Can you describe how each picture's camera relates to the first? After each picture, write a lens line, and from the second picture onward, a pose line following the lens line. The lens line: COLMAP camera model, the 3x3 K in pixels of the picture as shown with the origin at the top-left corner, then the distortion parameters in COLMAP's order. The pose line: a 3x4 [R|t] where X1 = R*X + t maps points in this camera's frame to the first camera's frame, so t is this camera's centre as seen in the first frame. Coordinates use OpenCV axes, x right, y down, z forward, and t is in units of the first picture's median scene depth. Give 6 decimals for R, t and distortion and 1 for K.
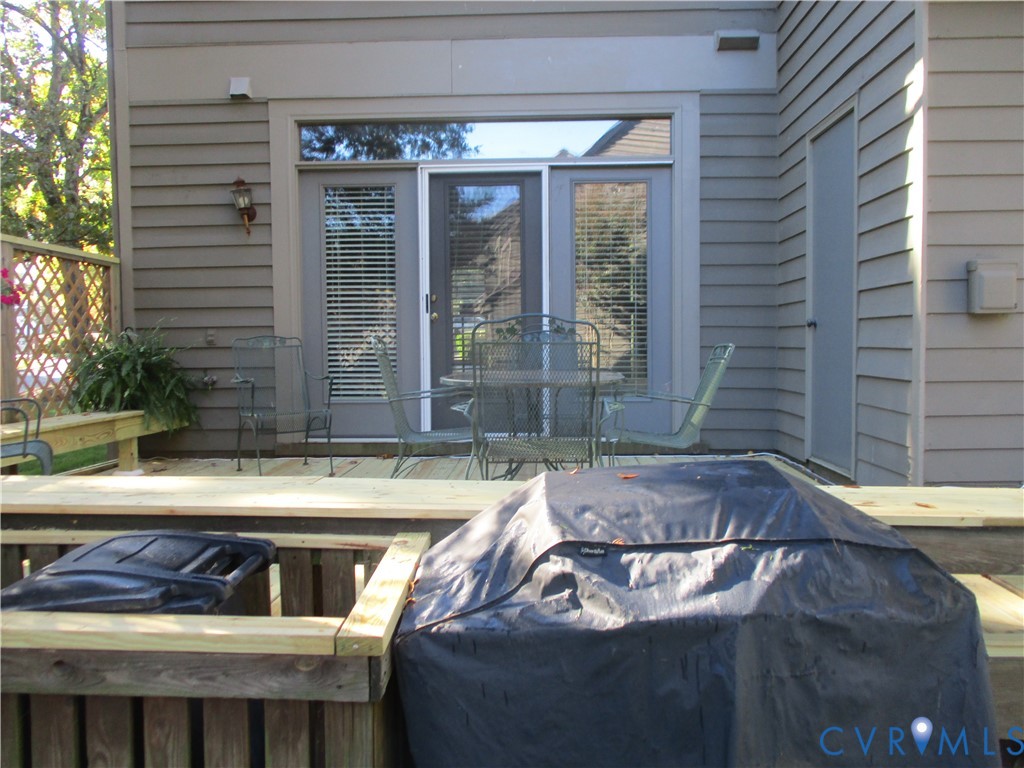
lens RADIAL K [[853.8, 0, 519.6], [0, 853.8, 384.3], [0, 0, 1]] dist [-0.027786, 0.018530]
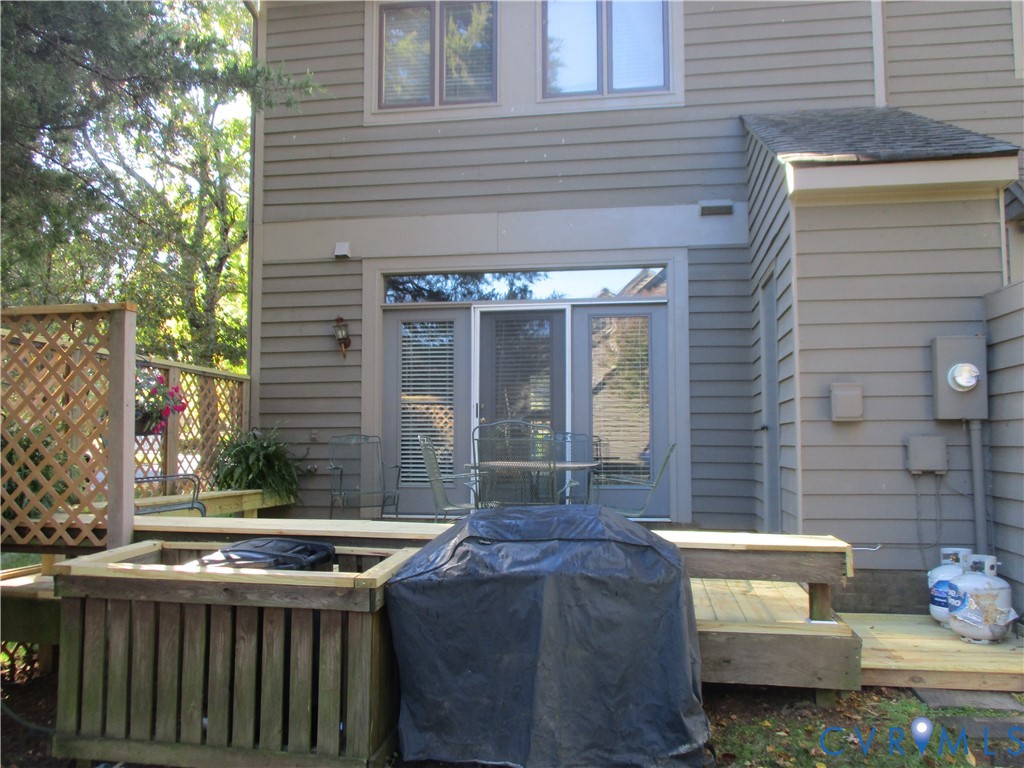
lens RADIAL K [[853.8, 0, 519.6], [0, 853.8, 384.3], [0, 0, 1]] dist [-0.027786, 0.018530]
pose [[0.992731, -0.000797, -0.120354, 0.117261], [-0.013476, 0.992954, -0.117731, 0.018176], [0.119600, 0.118497, 0.985725, -0.285165]]
